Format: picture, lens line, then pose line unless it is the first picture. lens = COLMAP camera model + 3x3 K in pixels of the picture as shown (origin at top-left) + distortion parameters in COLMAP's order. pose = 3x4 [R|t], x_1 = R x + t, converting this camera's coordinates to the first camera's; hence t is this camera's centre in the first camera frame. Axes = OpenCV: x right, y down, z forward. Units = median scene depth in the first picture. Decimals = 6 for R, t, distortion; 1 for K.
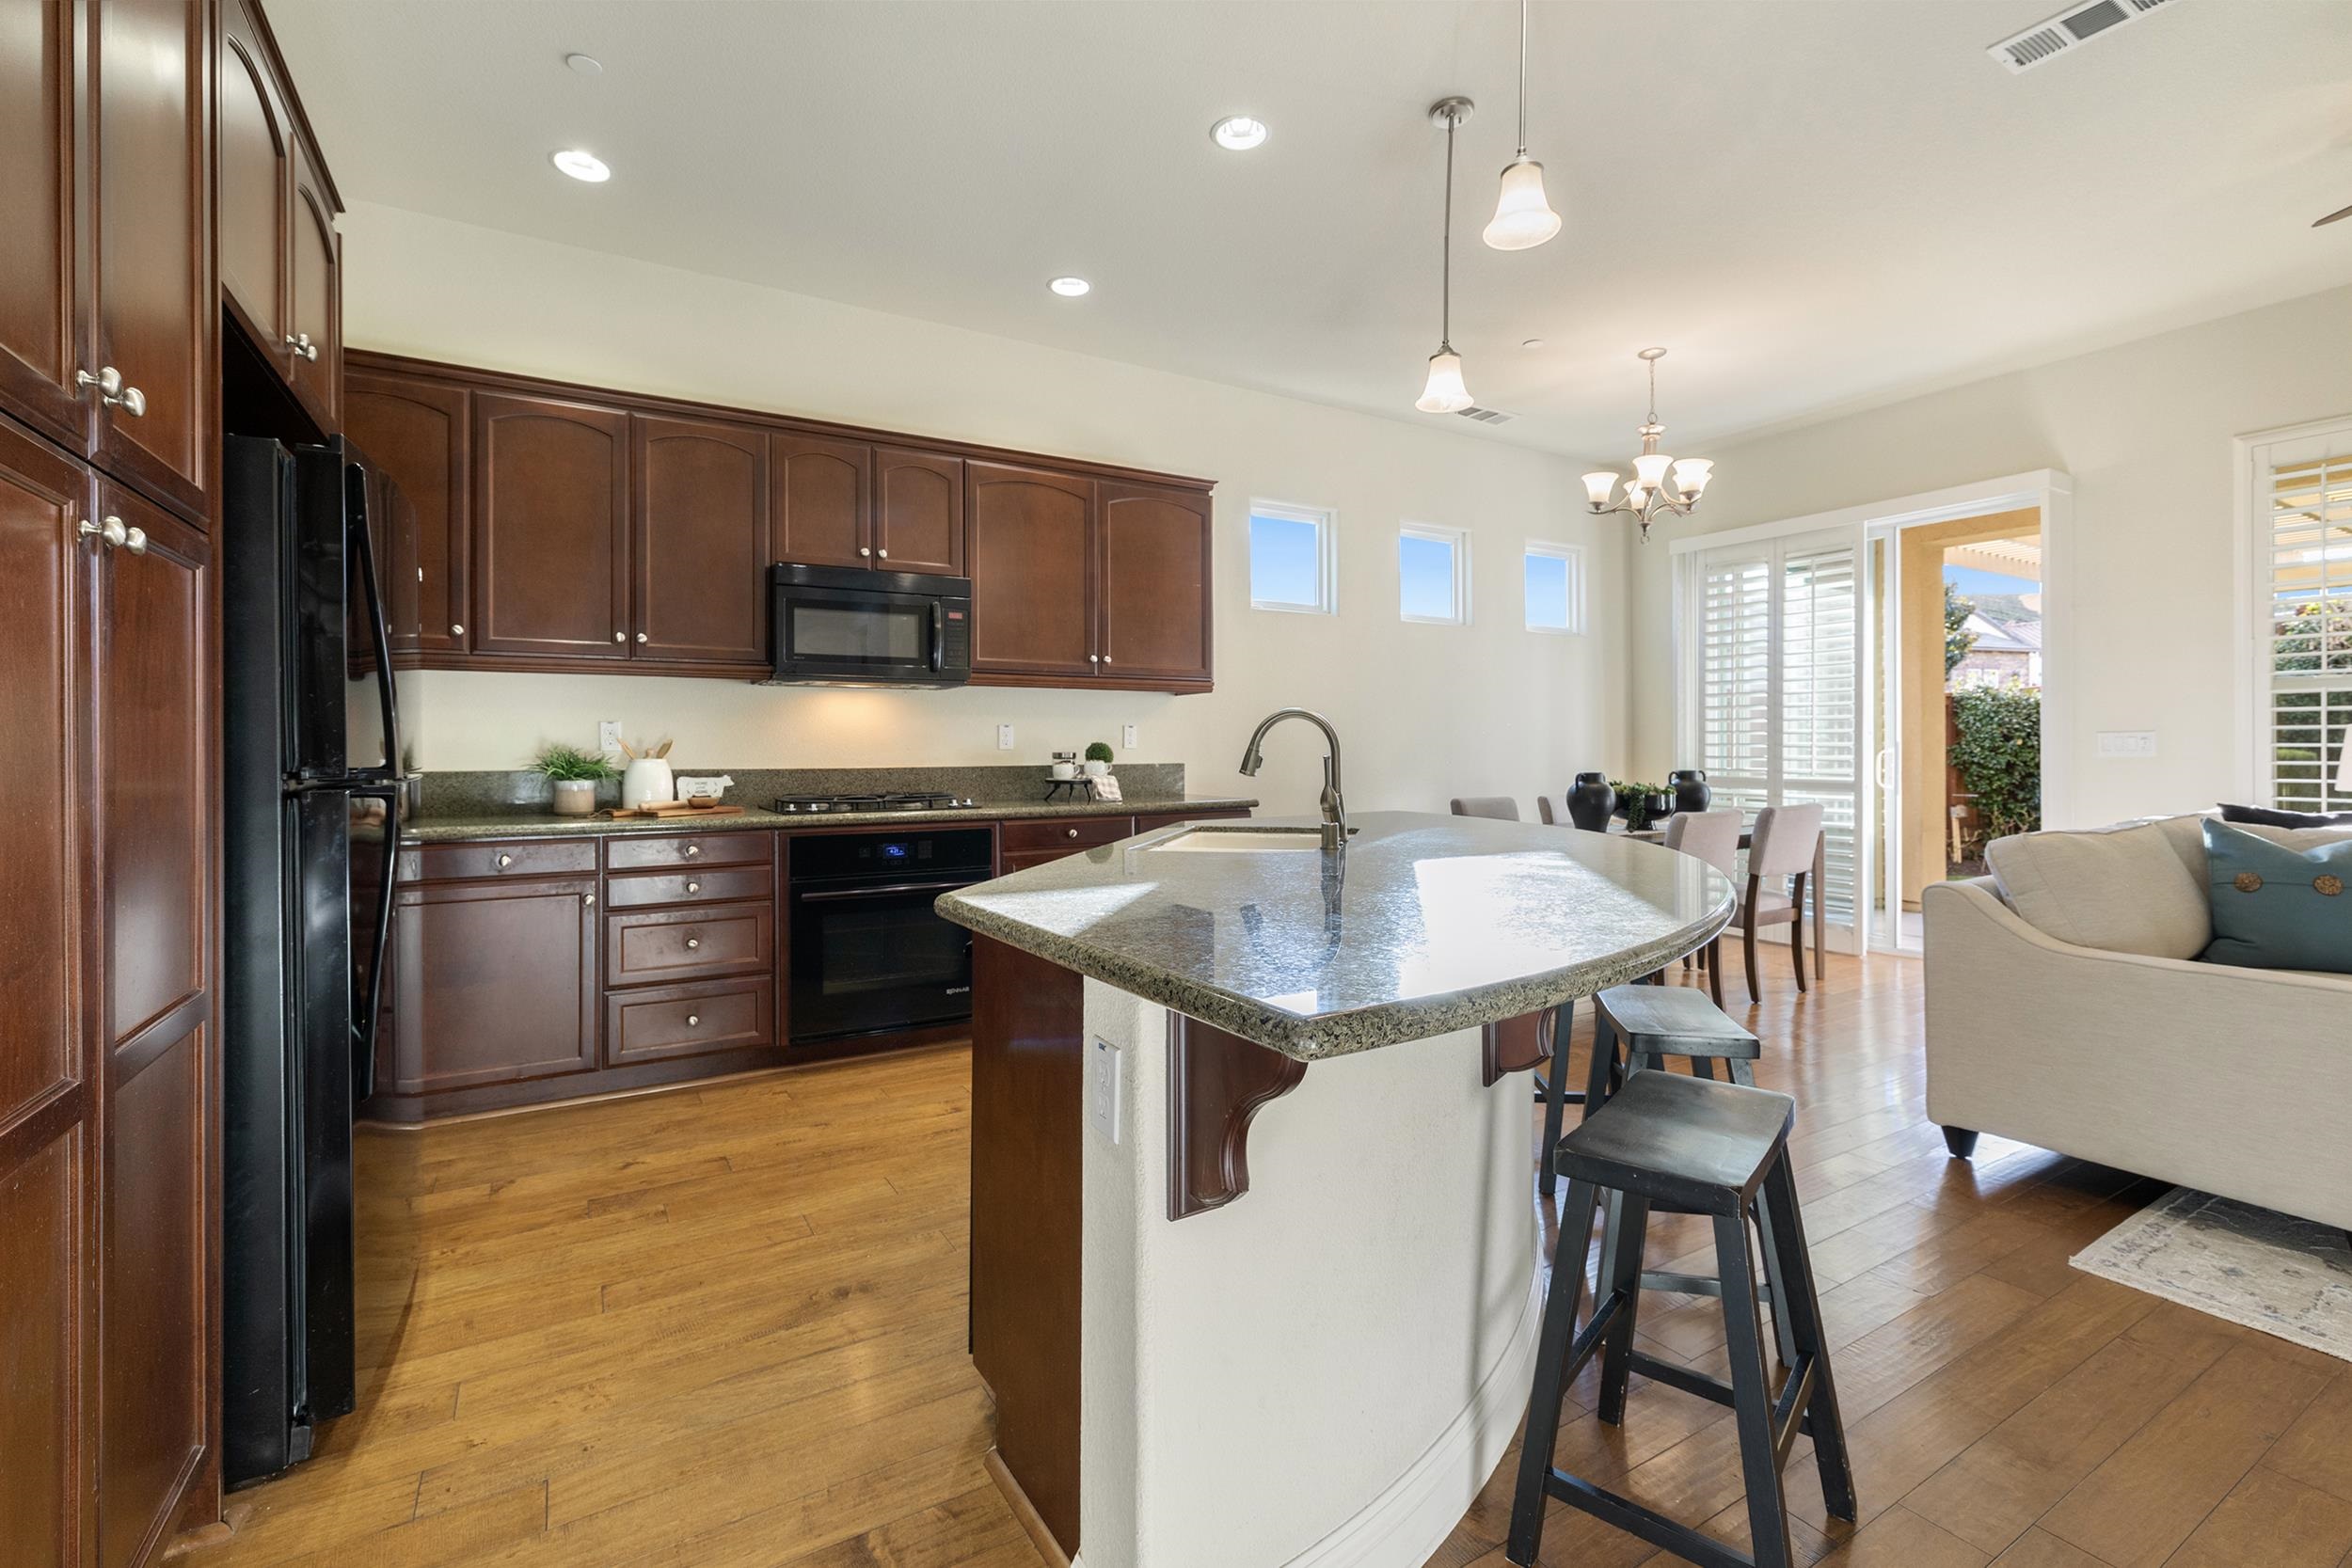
lens RADIAL K [[1023.6, 0, 1172.7], [0, 1023.6, 751.2], [0, 0, 1]] dist [0.001849, 0.000452]
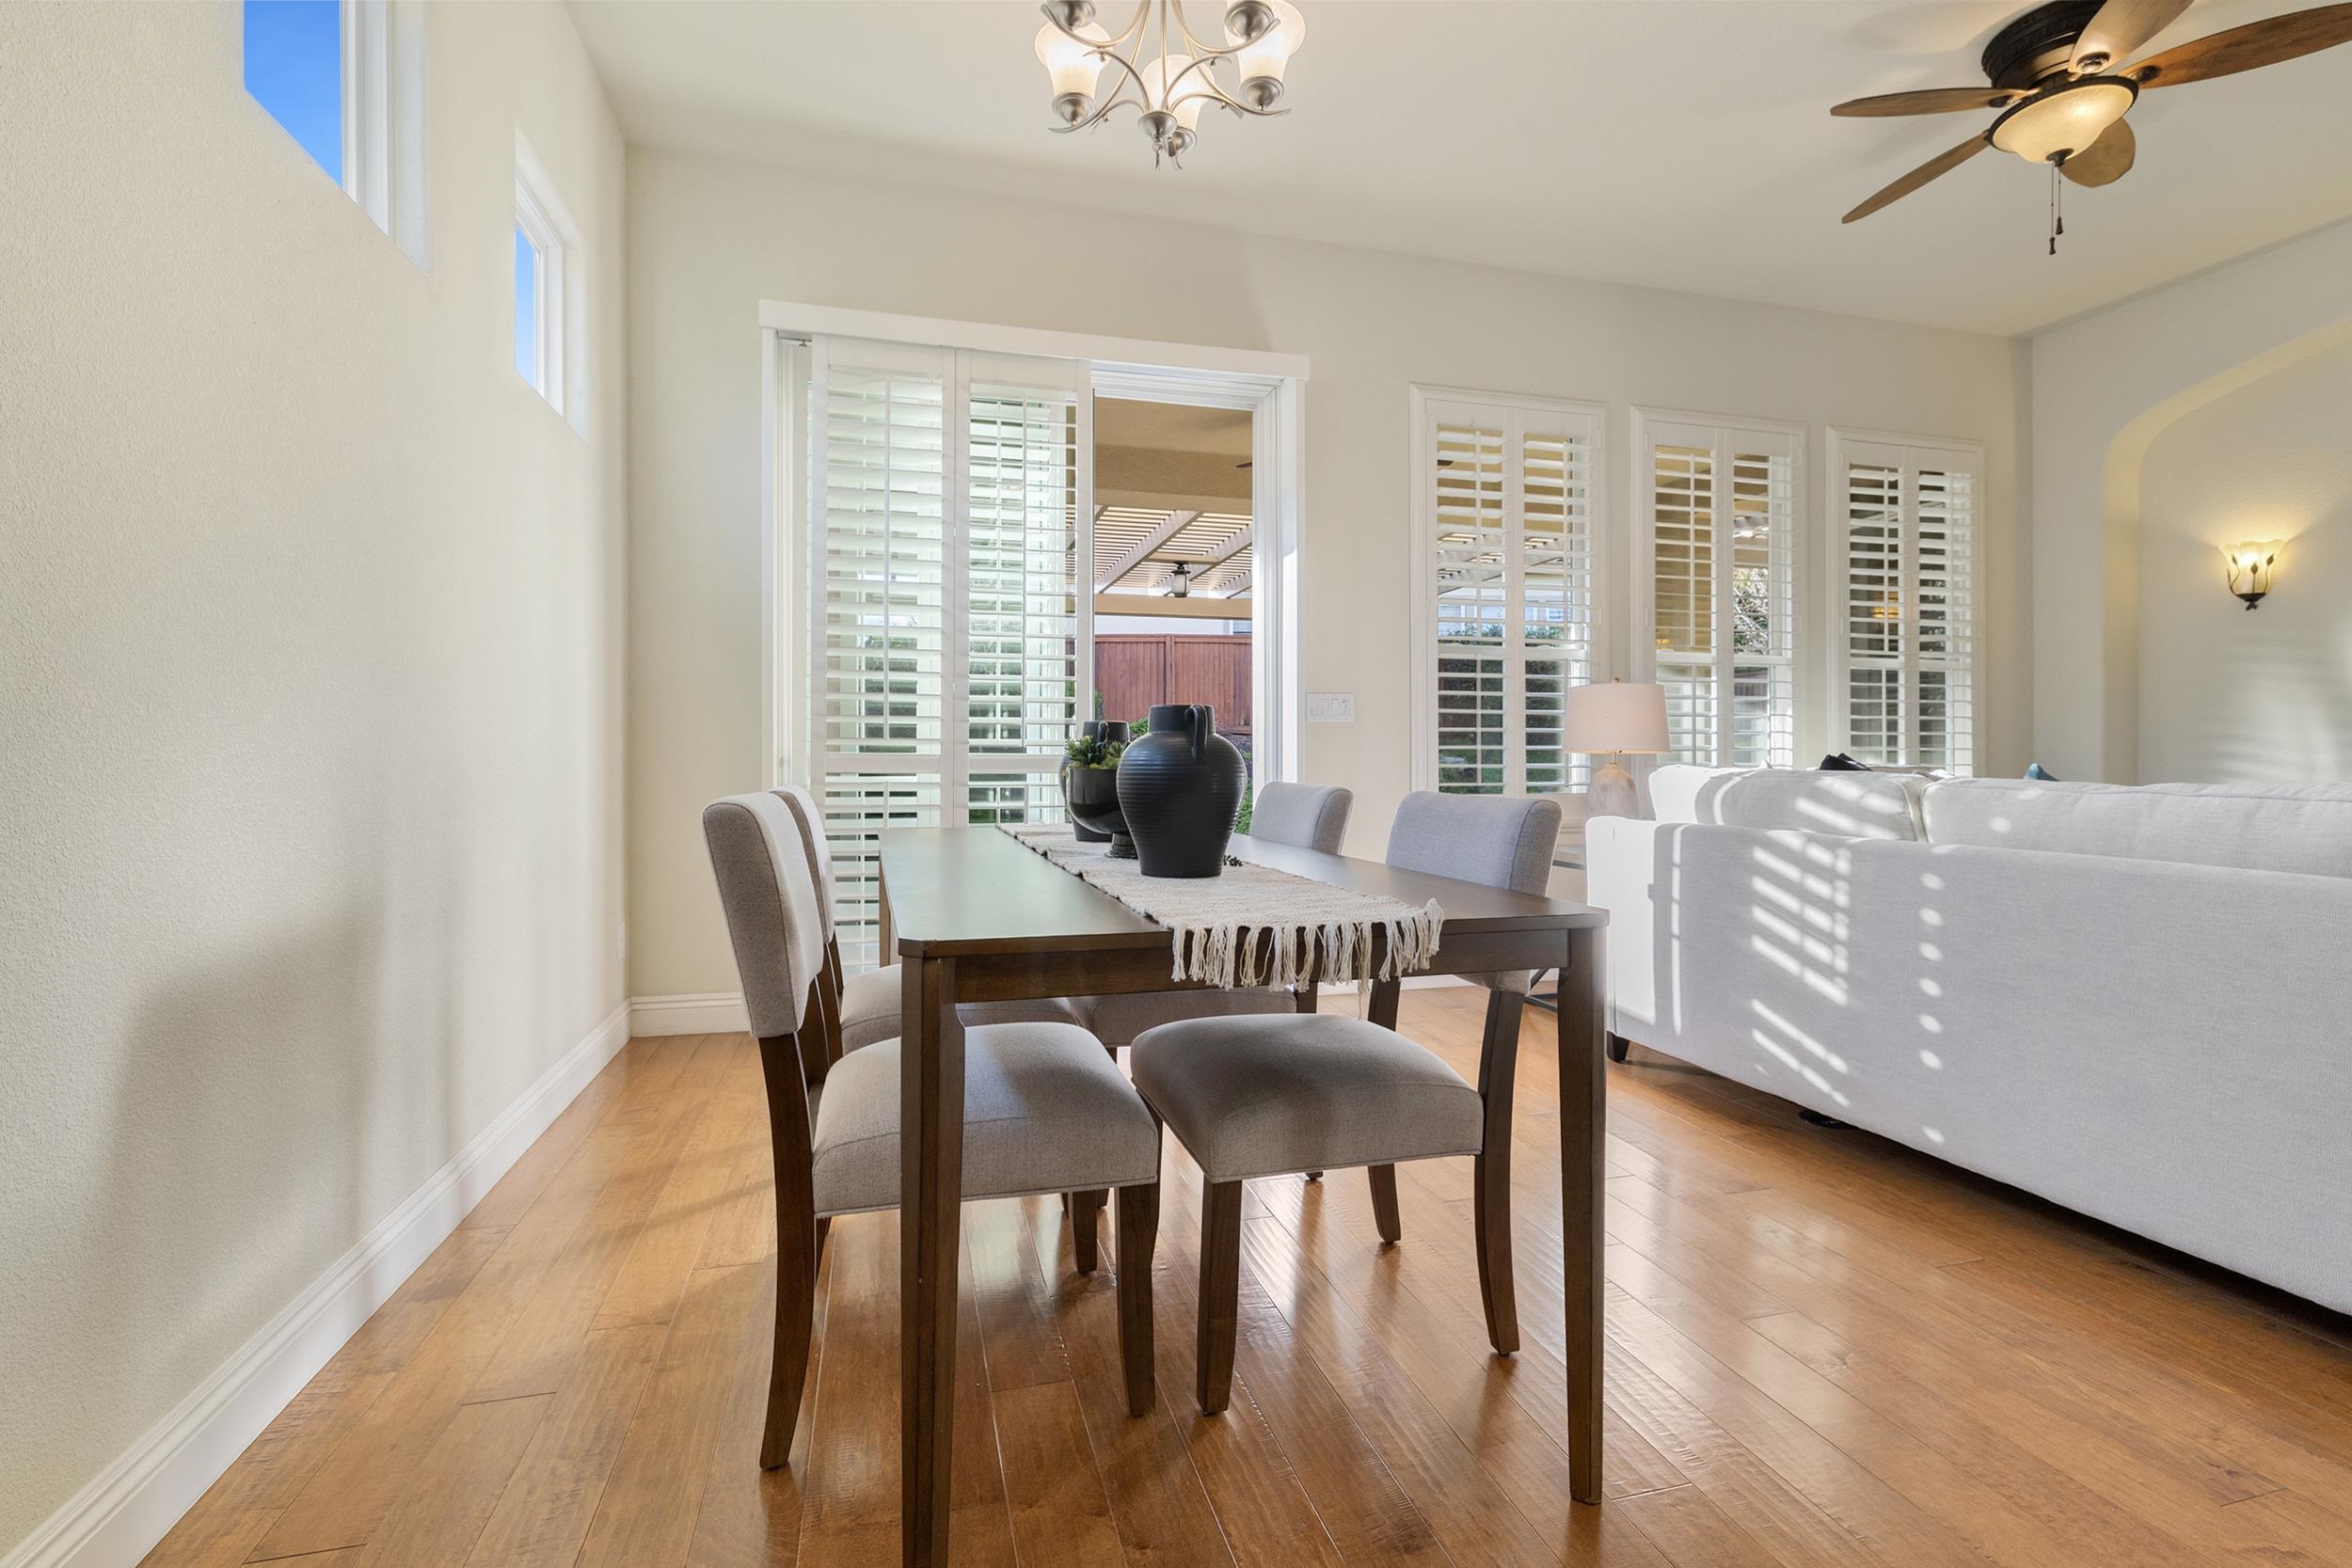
lens RADIAL K [[1023.6, 0, 1172.7], [0, 1023.6, 751.2], [0, 0, 1]] dist [0.001849, 0.000452]
pose [[0.266185, 0.007532, 0.963893, 0.070046], [-0.000637, 0.999971, -0.007638, 0.037736], [-0.963922, 0.001419, 0.266182, 0.944923]]
